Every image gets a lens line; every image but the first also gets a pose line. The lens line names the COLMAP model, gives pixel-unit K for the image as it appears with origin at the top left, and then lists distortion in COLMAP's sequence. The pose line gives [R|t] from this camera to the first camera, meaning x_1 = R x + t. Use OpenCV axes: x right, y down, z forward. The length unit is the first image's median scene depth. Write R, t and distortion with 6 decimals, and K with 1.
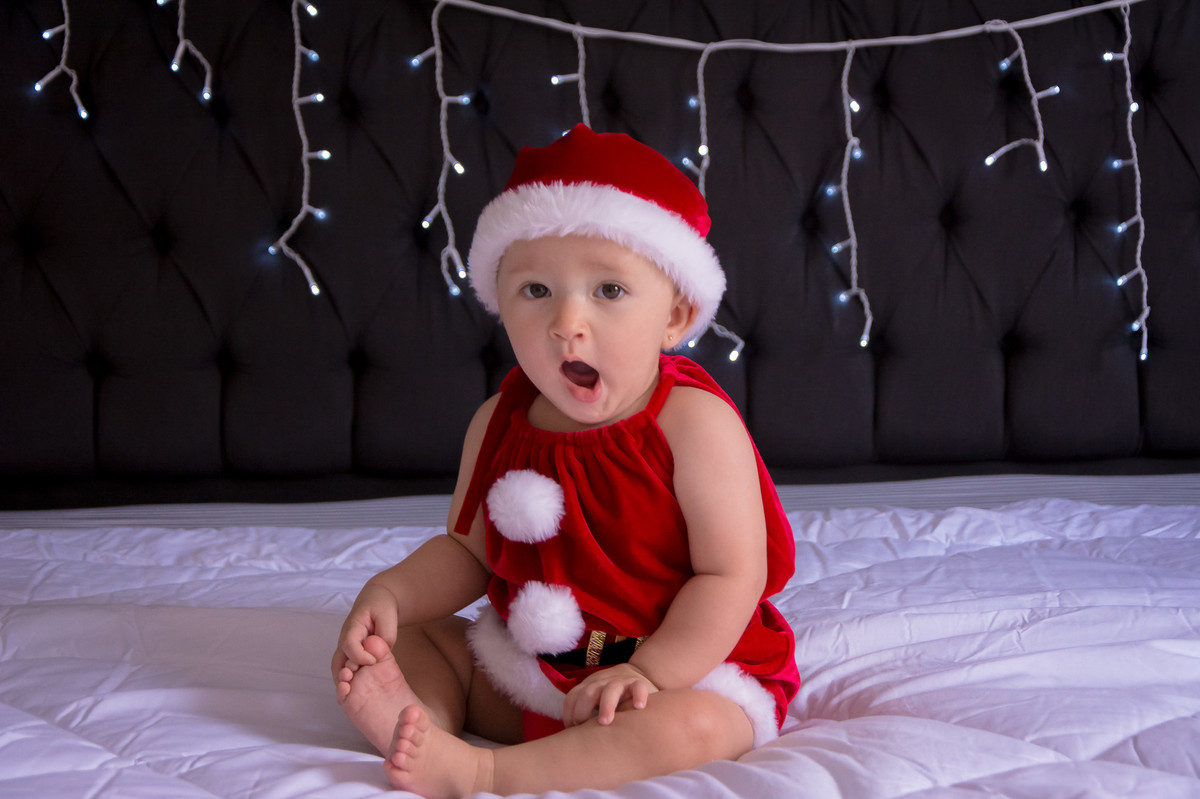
lens RADIAL K [[2734.3, 0, 610.8], [0, 2734.3, 393.5], [0, 0, 1]] dist [0.016207, 0.000000]
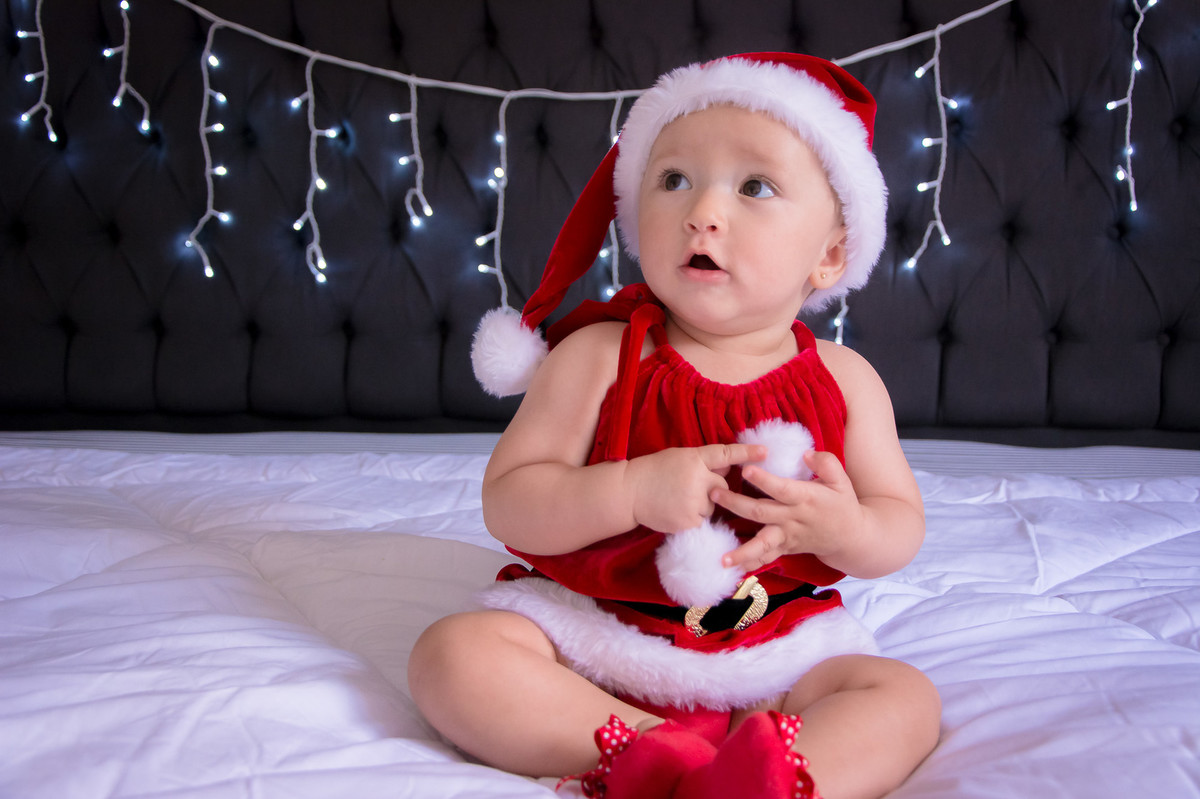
lens RADIAL K [[1486.7, 0, 599.5], [0, 1486.7, 392.1], [0, 0, 1]] dist [-0.019018, 0.000000]
pose [[0.994290, 0.039380, -0.099183, 0.151660], [-0.039129, 0.999224, 0.004476, 0.008960], [0.099283, -0.000569, 0.995059, 0.303551]]
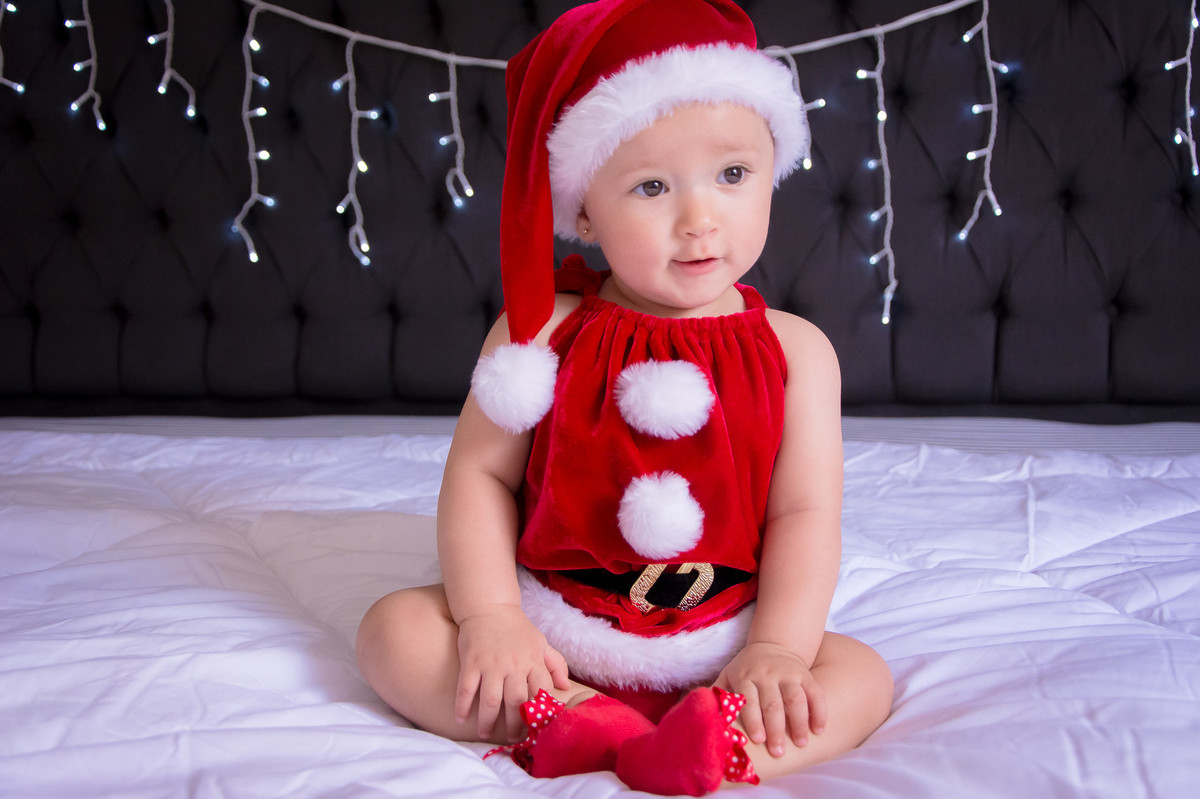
lens RADIAL K [[1561.1, 0, 589.0], [0, 1561.1, 403.5], [0, 0, 1]] dist [-0.015356, 0.000000]
pose [[0.982734, 0.031441, -0.182336, 0.189665], [-0.027022, 0.999279, 0.026670, 0.008087], [0.183043, -0.021282, 0.982875, 0.284922]]
